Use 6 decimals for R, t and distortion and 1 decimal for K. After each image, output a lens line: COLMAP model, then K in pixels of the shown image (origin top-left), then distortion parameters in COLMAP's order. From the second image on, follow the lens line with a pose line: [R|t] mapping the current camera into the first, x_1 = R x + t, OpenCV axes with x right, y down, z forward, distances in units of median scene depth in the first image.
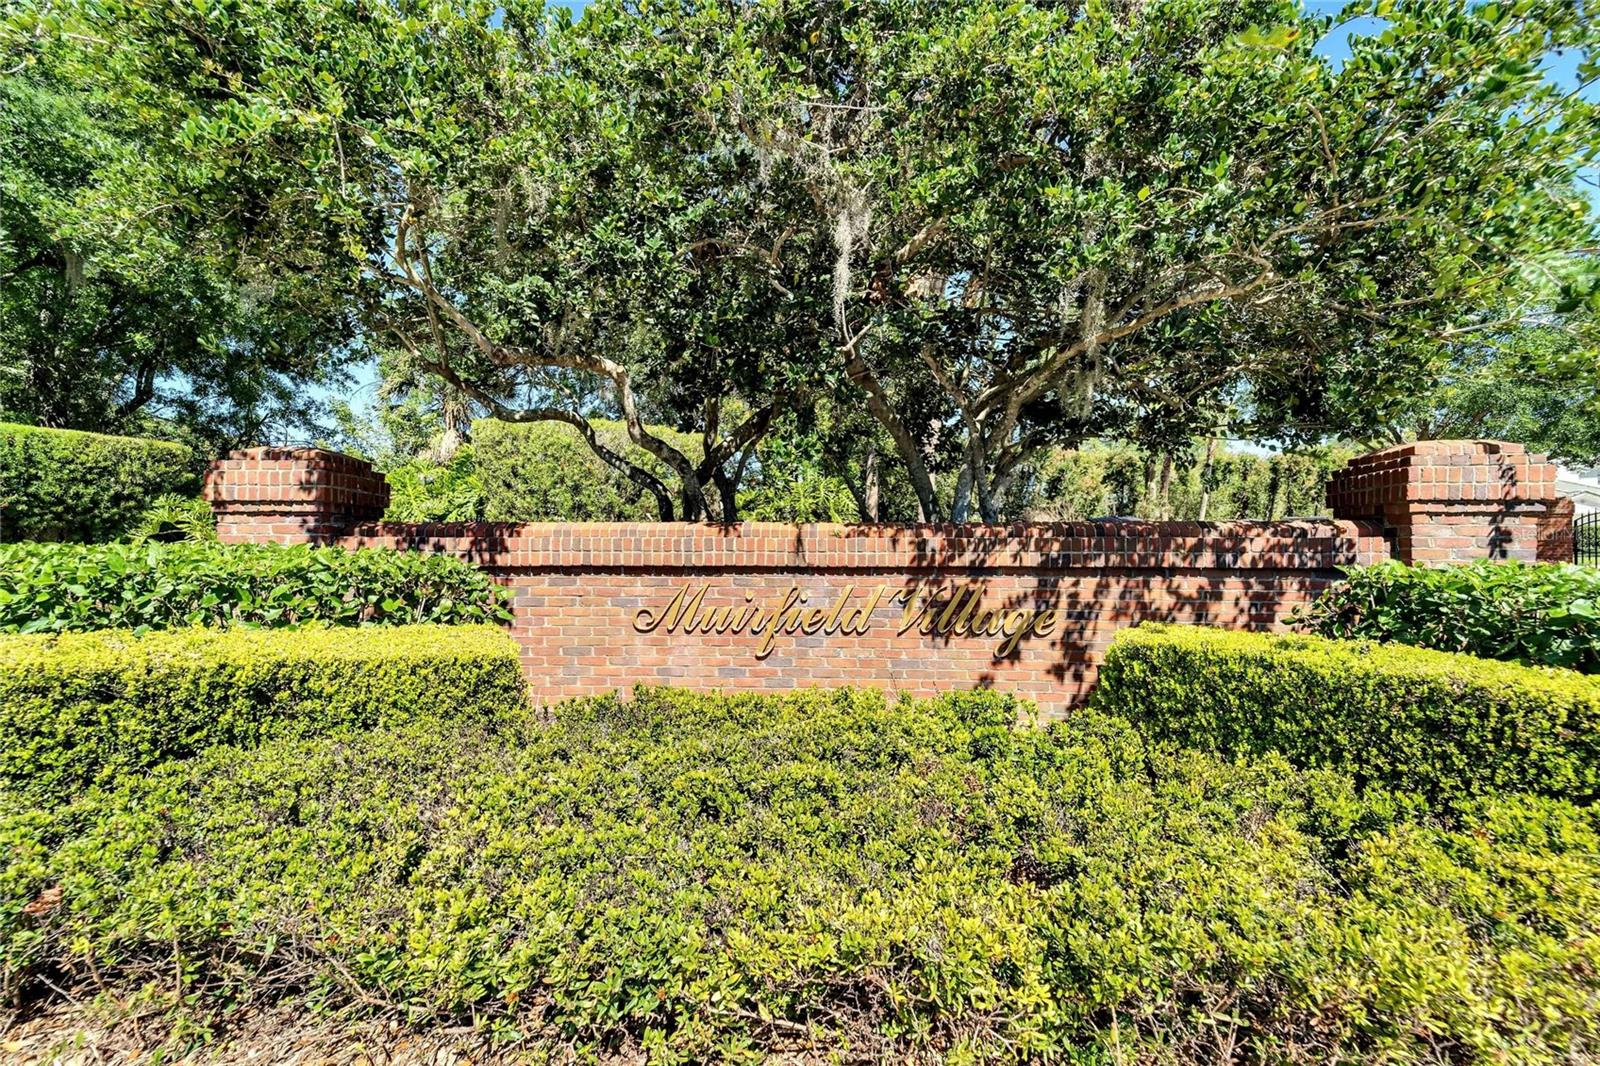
lens RADIAL K [[649.1, 0, 797.9], [0, 649.1, 532.9], [0, 0, 1]] dist [-0.001905, 0.000178]
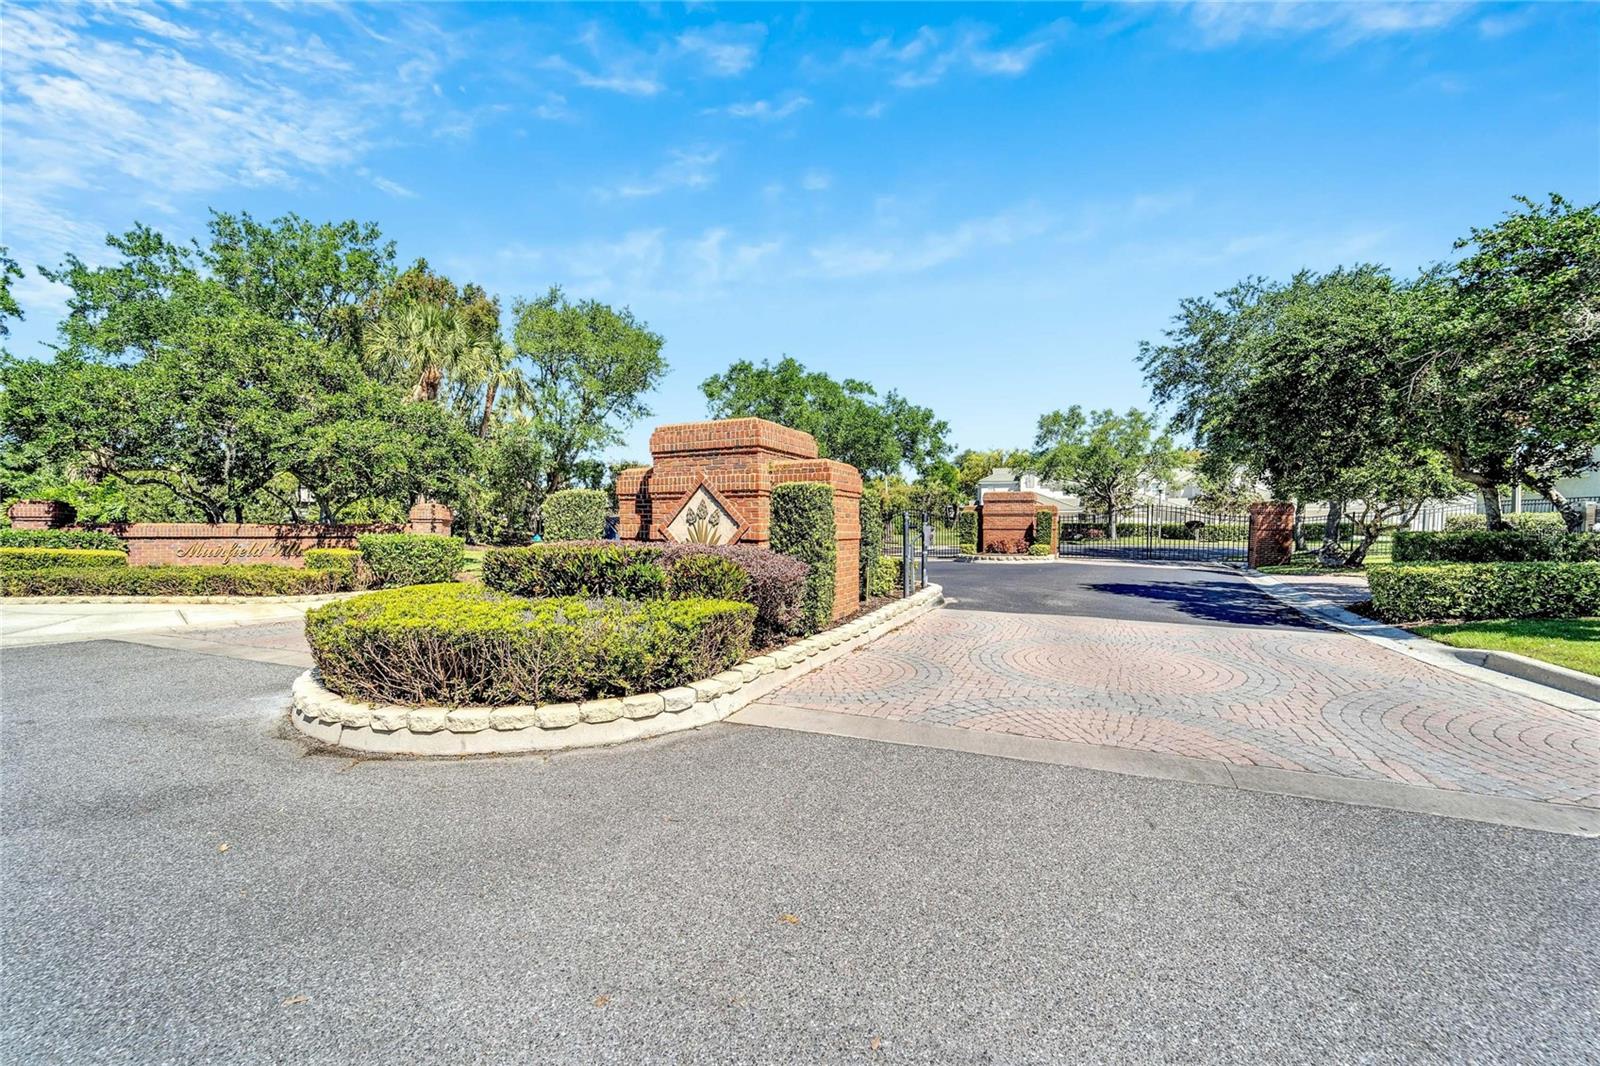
lens RADIAL K [[649.1, 0, 797.8], [0, 649.1, 532.7], [0, 0, 1]] dist [-0.001905, 0.000178]
pose [[0.944068, -0.001149, 0.329749, 1.676279], [-0.001445, 0.999970, 0.007621, 0.002010], [-0.329748, -0.007671, 0.944038, -3.215776]]
